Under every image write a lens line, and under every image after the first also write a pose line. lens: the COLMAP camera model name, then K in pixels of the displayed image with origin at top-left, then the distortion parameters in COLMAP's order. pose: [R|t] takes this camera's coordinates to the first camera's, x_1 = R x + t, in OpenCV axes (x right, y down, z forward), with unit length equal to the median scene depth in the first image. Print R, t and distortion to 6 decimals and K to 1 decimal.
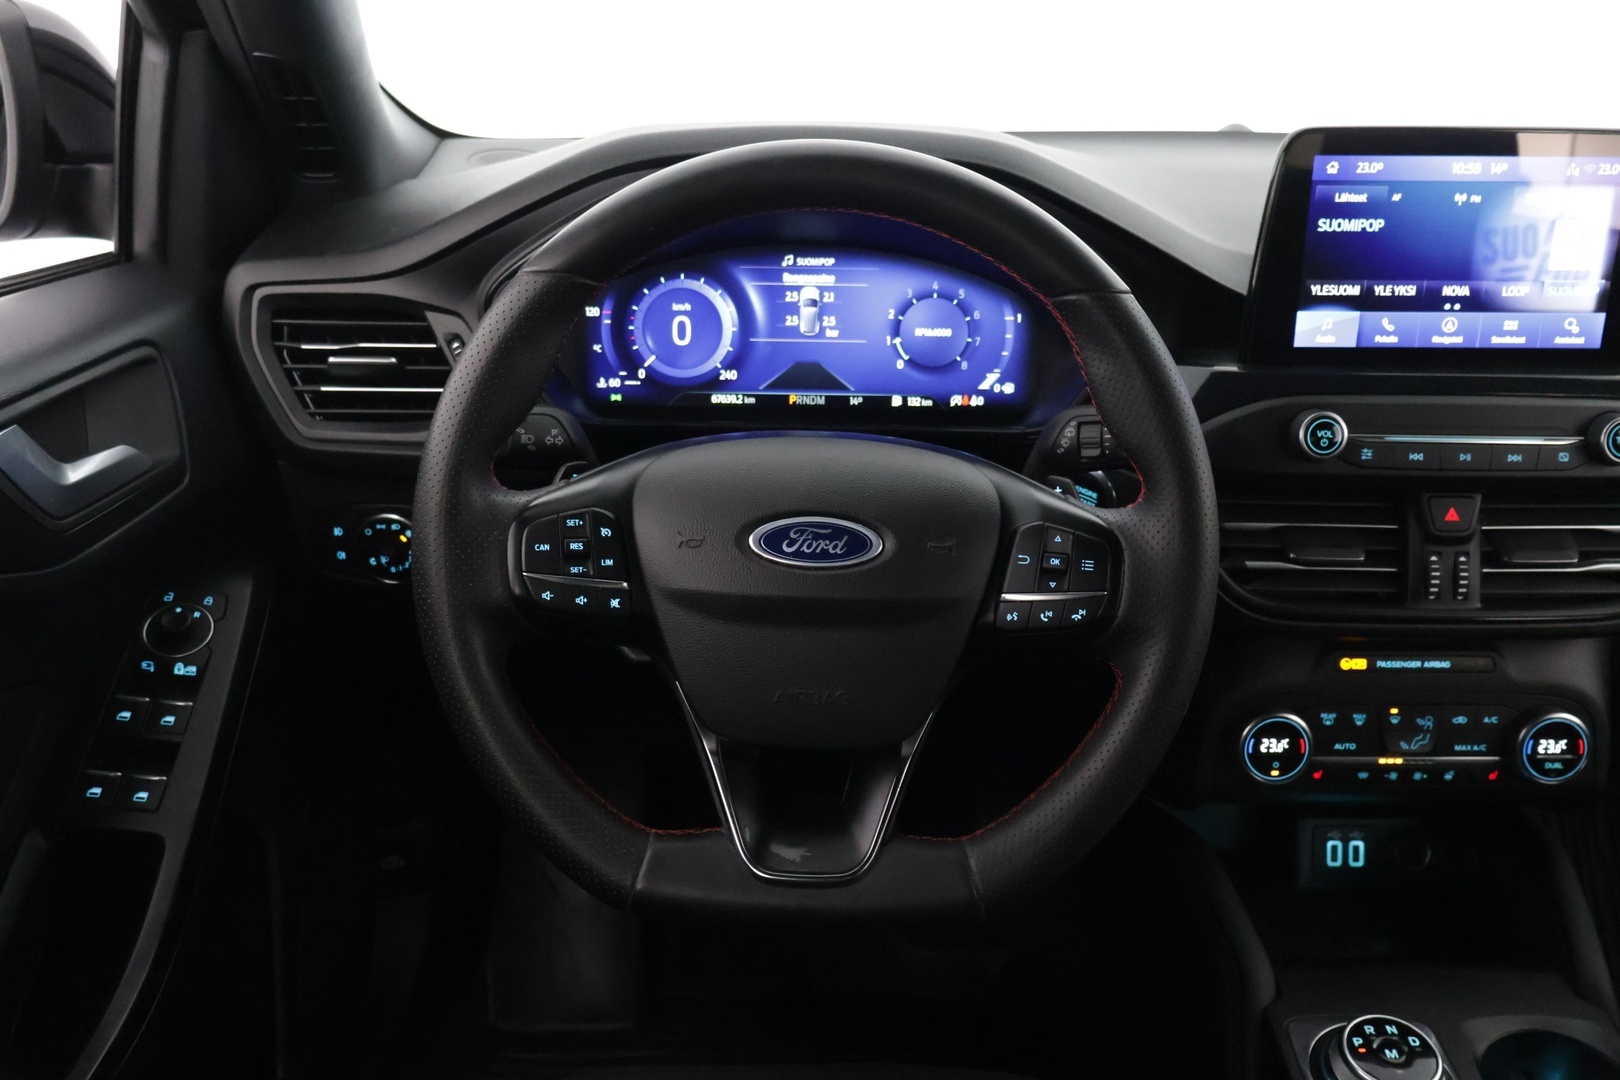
lens RADIAL K [[1422.1, 0, 804.1], [0, 1422.1, 535.7], [0, 0, 1]] dist [0.006511, 0.001517]
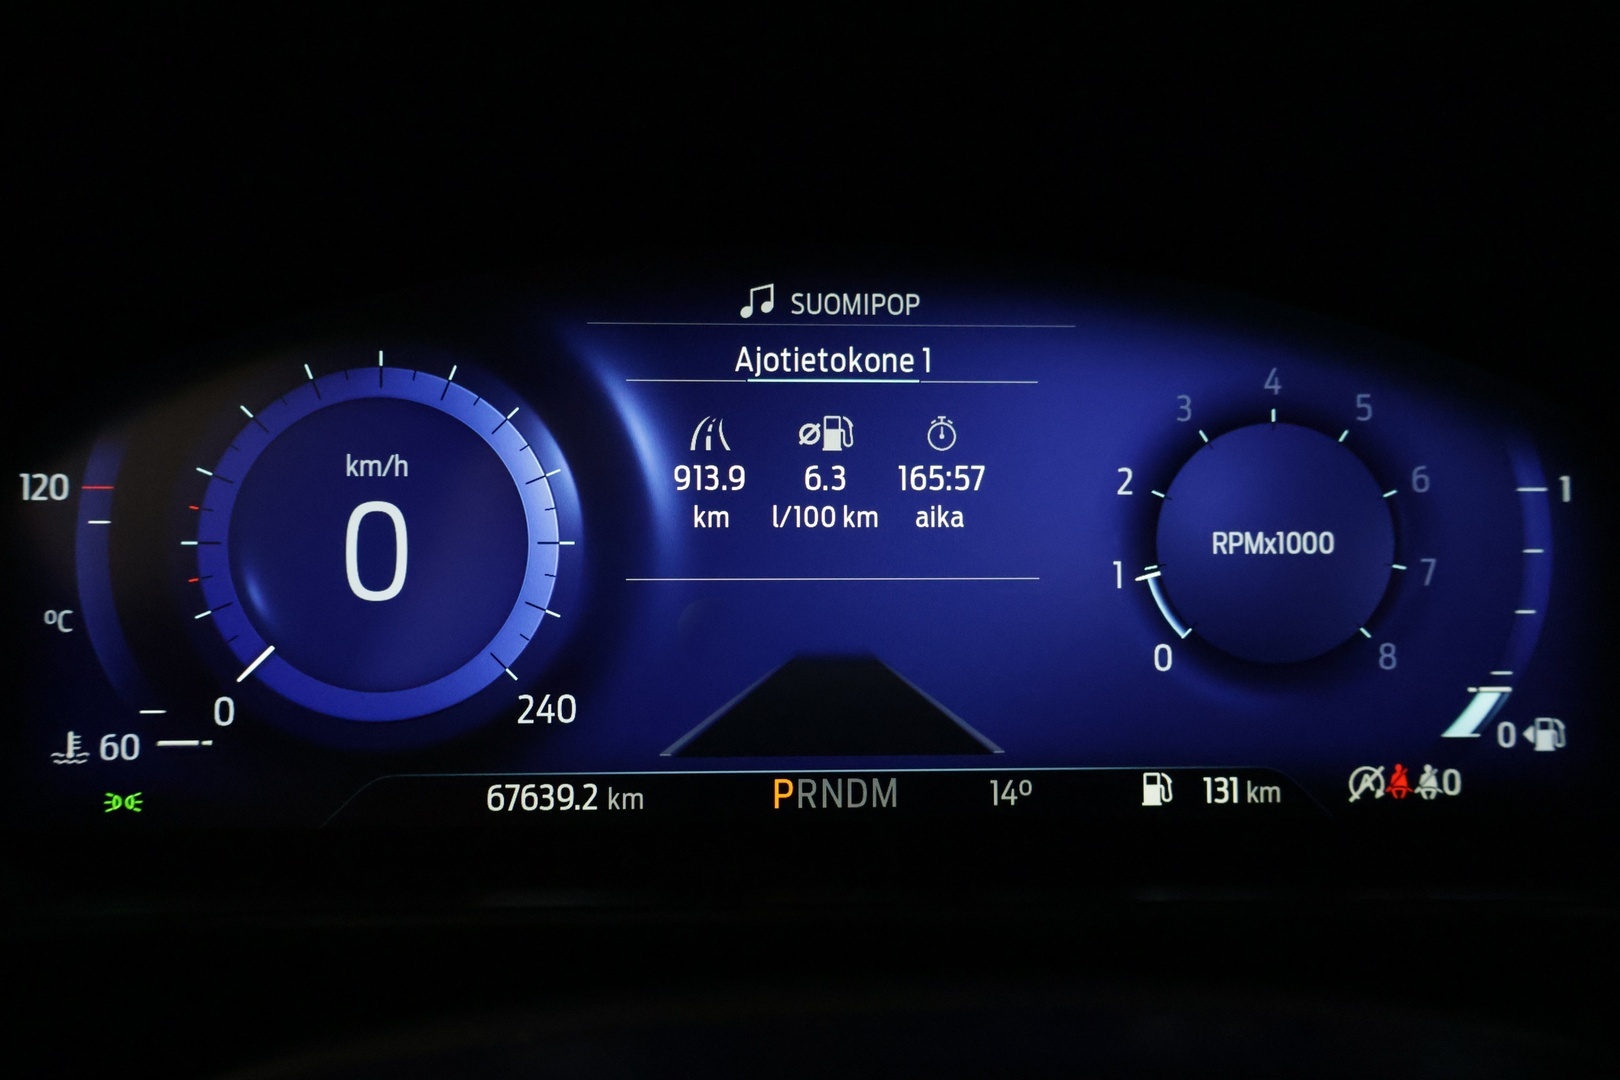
lens RADIAL K [[1422.1, 0, 836.9], [0, 1422.1, 568.2], [0, 0, 1]] dist [0.006511, 0.001517]
pose [[0.998690, -0.017262, 0.048178, -0.010848], [0.029795, 0.961521, -0.273110, -0.067202], [-0.041610, 0.274188, 0.960776, 0.780653]]
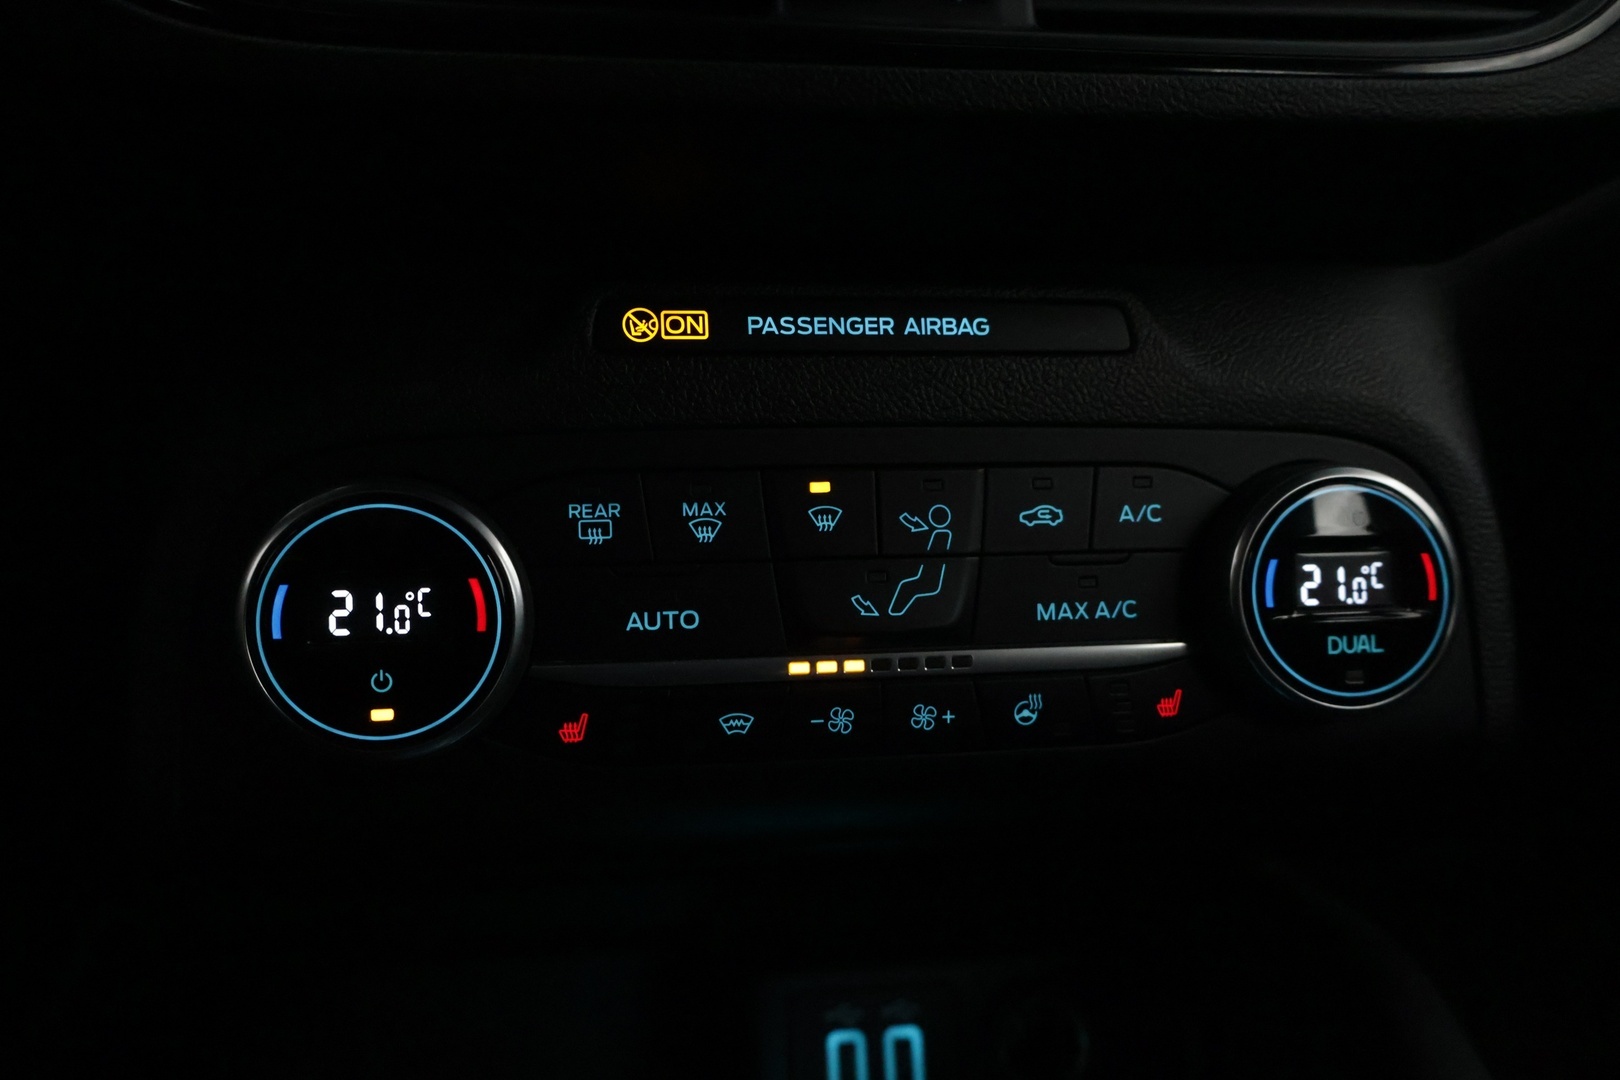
lens RADIAL K [[1422.1, 0, 808.1], [0, 1422.1, 535.2], [0, 0, 1]] dist [0.006511, 0.001517]
pose [[0.988157, -0.029162, 0.150647, 0.367194], [0.059362, 0.977983, -0.200065, 0.190134], [-0.141496, 0.206639, 0.968132, 0.719567]]
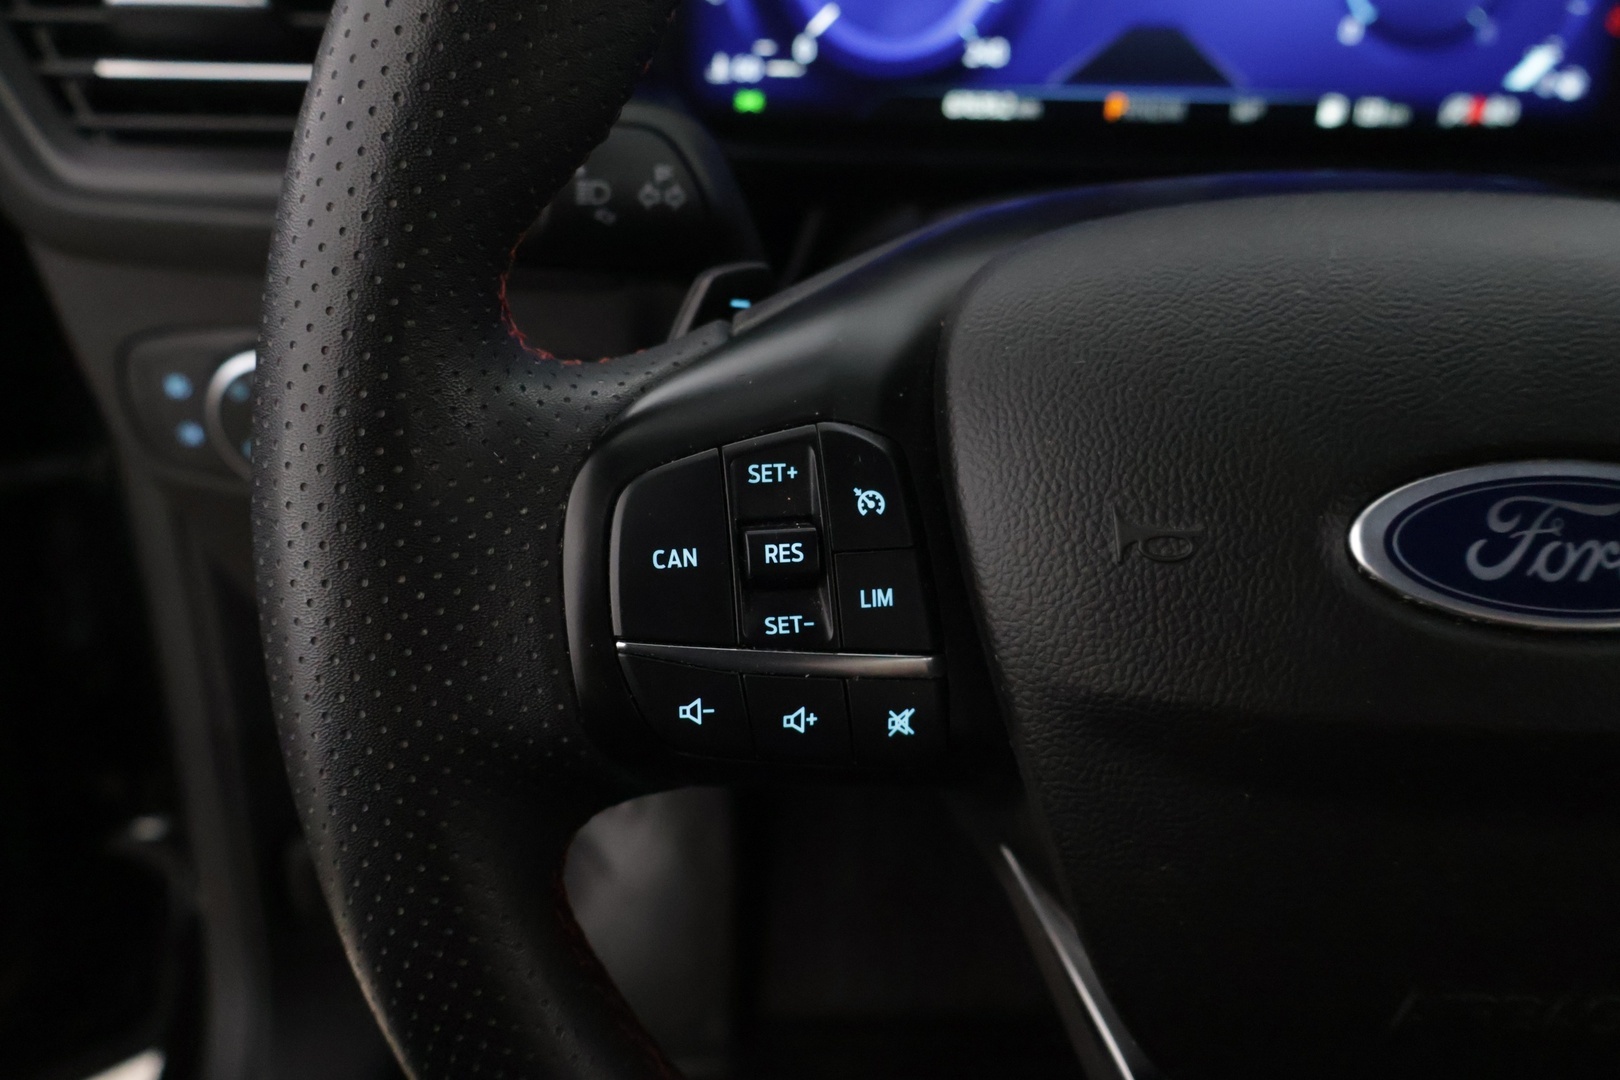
lens RADIAL K [[1422.1, 0, 813.7], [0, 1422.1, 549.7], [0, 0, 1]] dist [0.006511, 0.001517]
pose [[0.999991, 0.004003, 0.001470, -0.119330], [-0.004203, 0.983557, 0.180548, -0.037957], [-0.000723, -0.180553, 0.983565, 0.539271]]
